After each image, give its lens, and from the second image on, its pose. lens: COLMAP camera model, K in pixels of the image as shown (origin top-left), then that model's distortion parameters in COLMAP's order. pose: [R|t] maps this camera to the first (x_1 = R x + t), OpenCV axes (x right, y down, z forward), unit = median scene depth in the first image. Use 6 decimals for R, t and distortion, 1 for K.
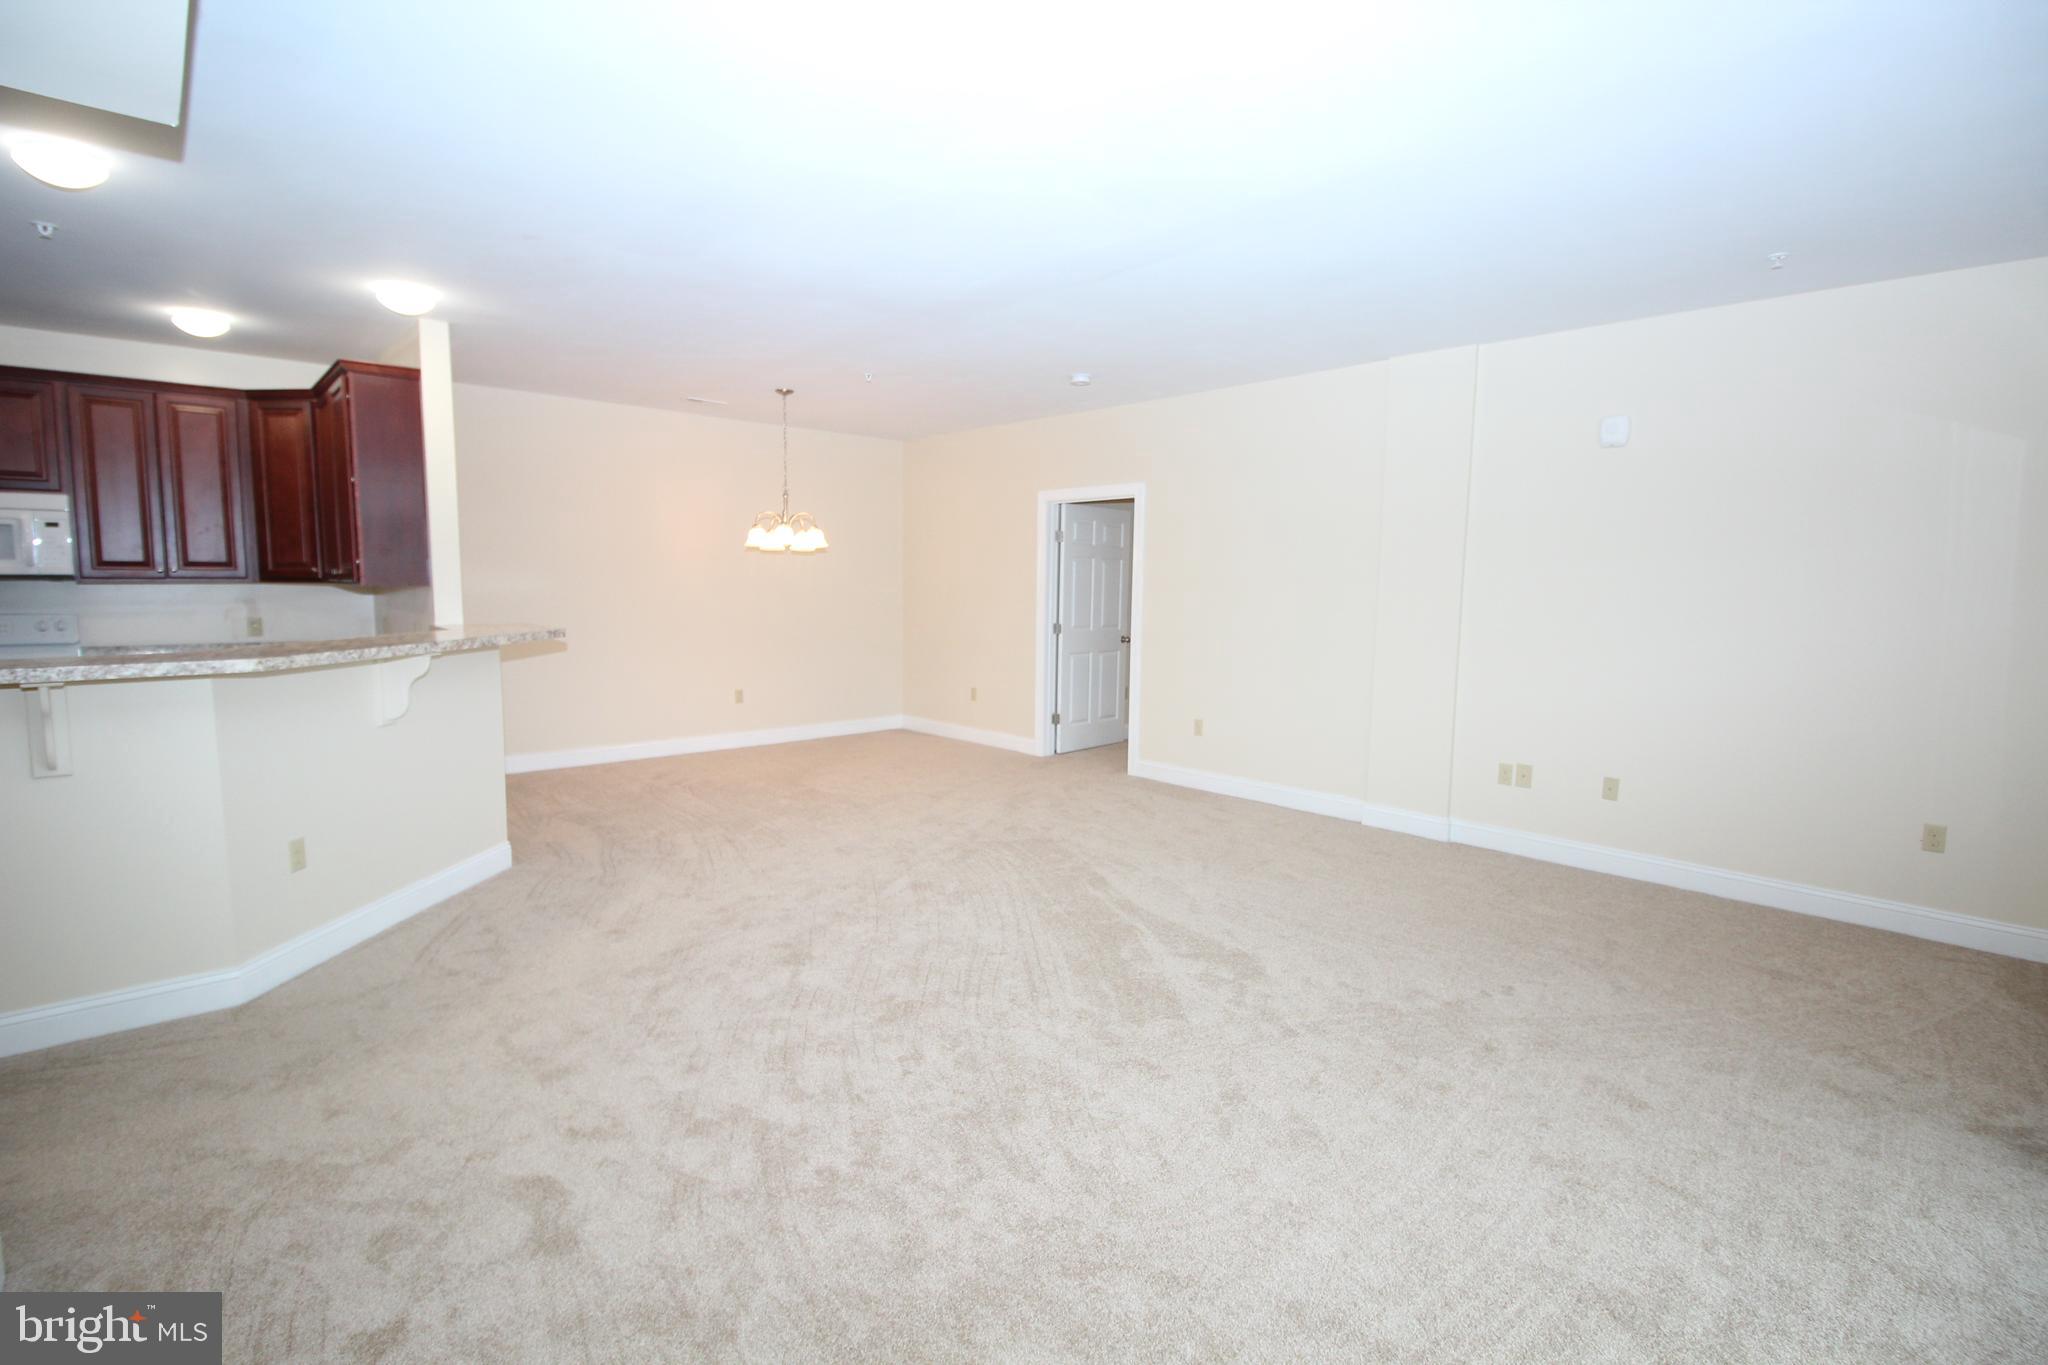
lens RADIAL K [[953.5, 0, 1035.0], [0, 953.5, 684.5], [0, 0, 1]] dist [-0.007648, -0.008179]
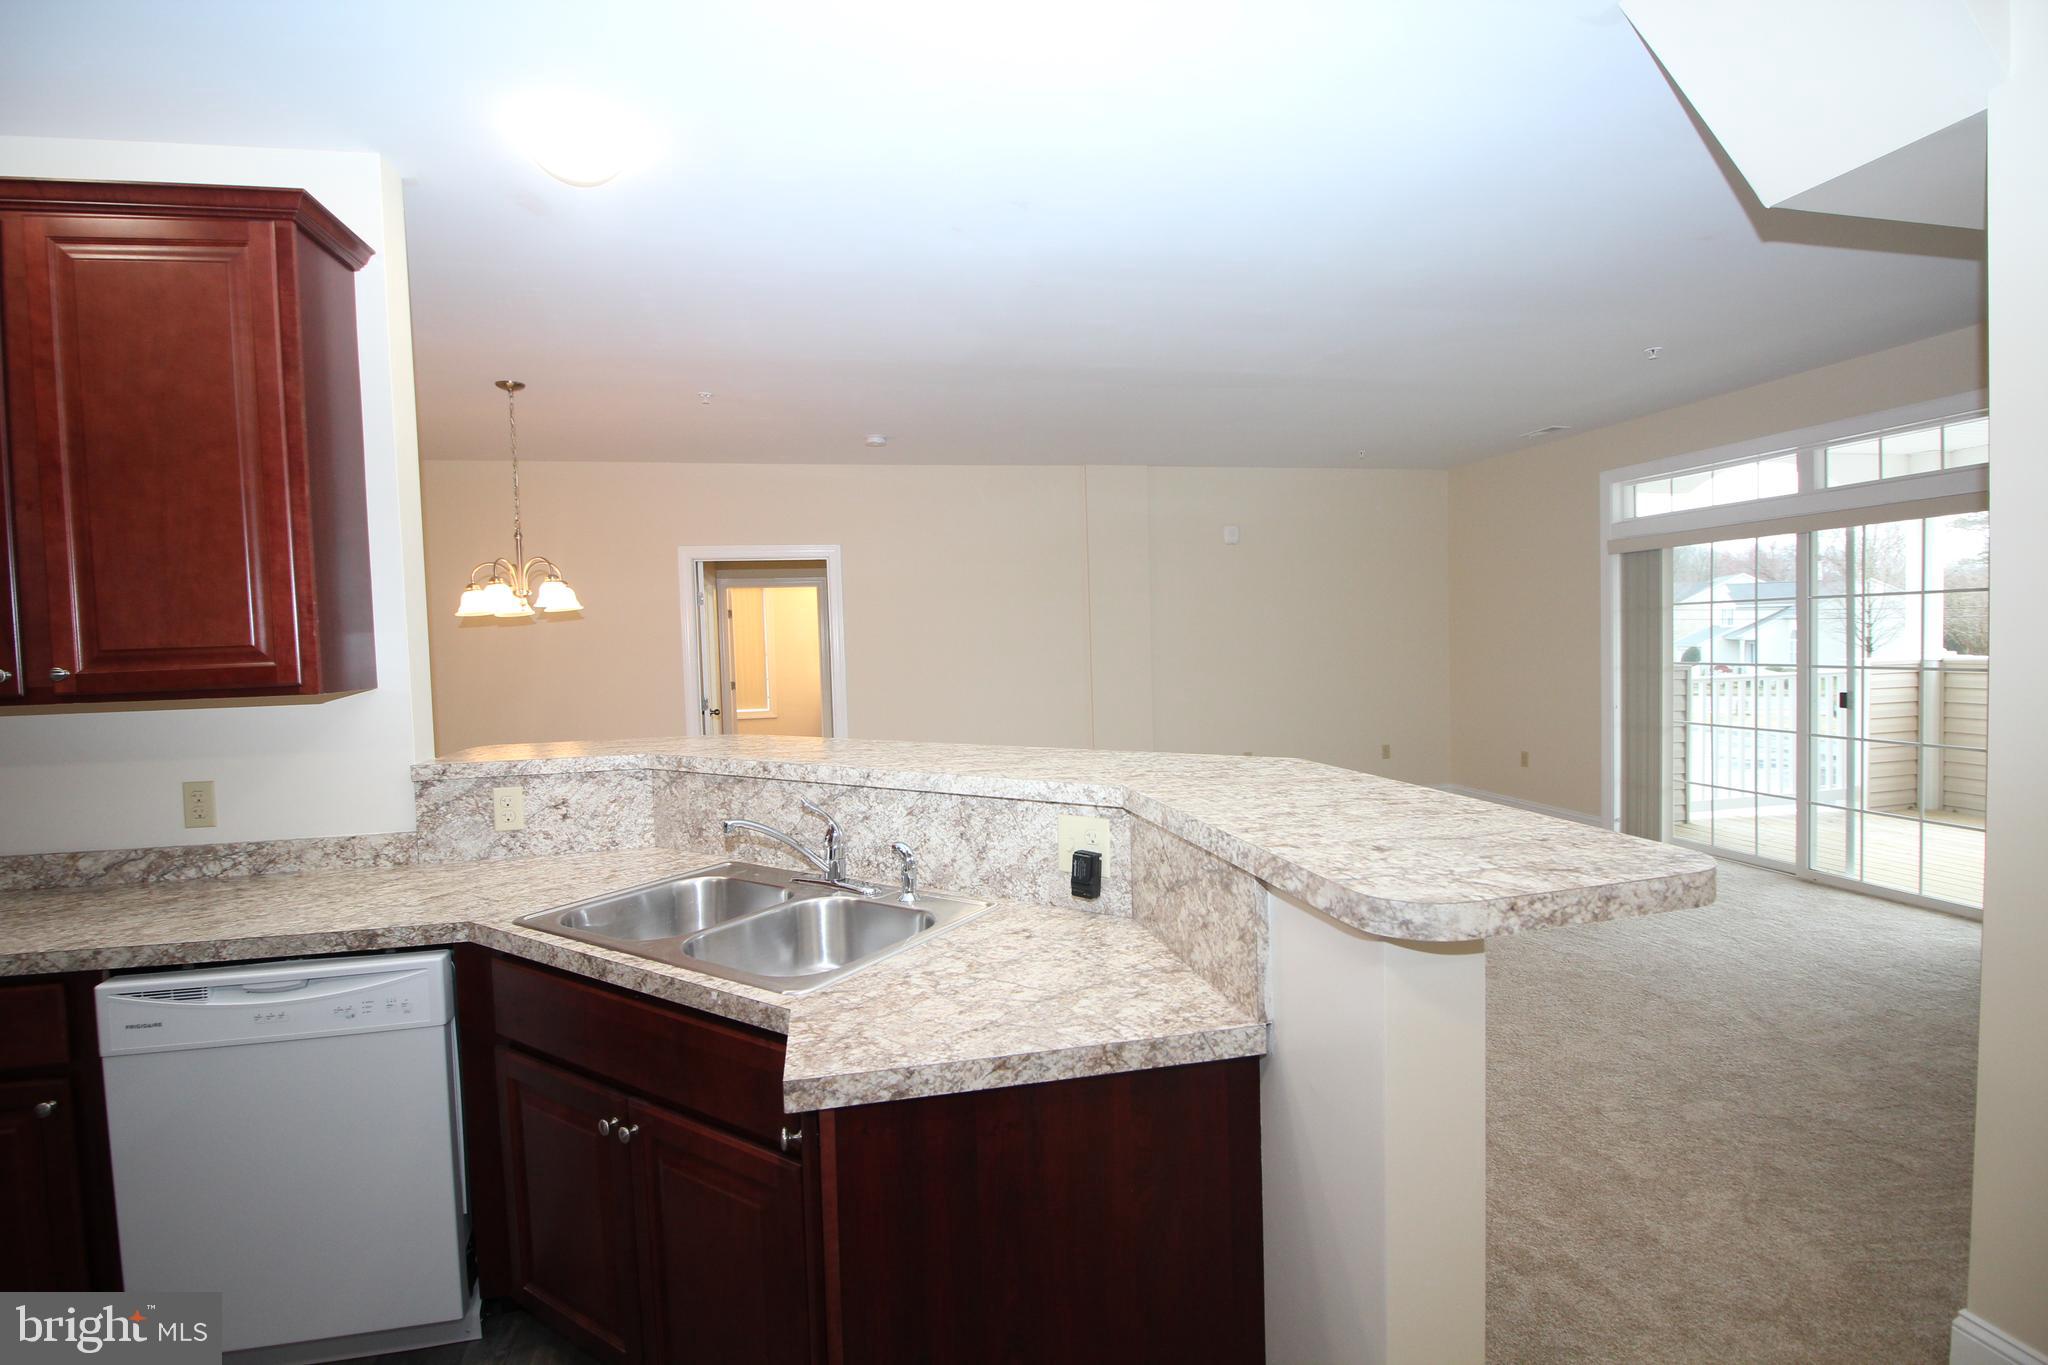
lens RADIAL K [[953.5, 0, 1034.2], [0, 953.5, 682.8], [0, 0, 1]] dist [-0.007648, -0.008179]
pose [[0.498664, -0.067957, 0.864127, -0.893367], [0.127113, 0.991877, 0.004650, -0.066411], [-0.857424, 0.107523, 0.503252, 0.466386]]
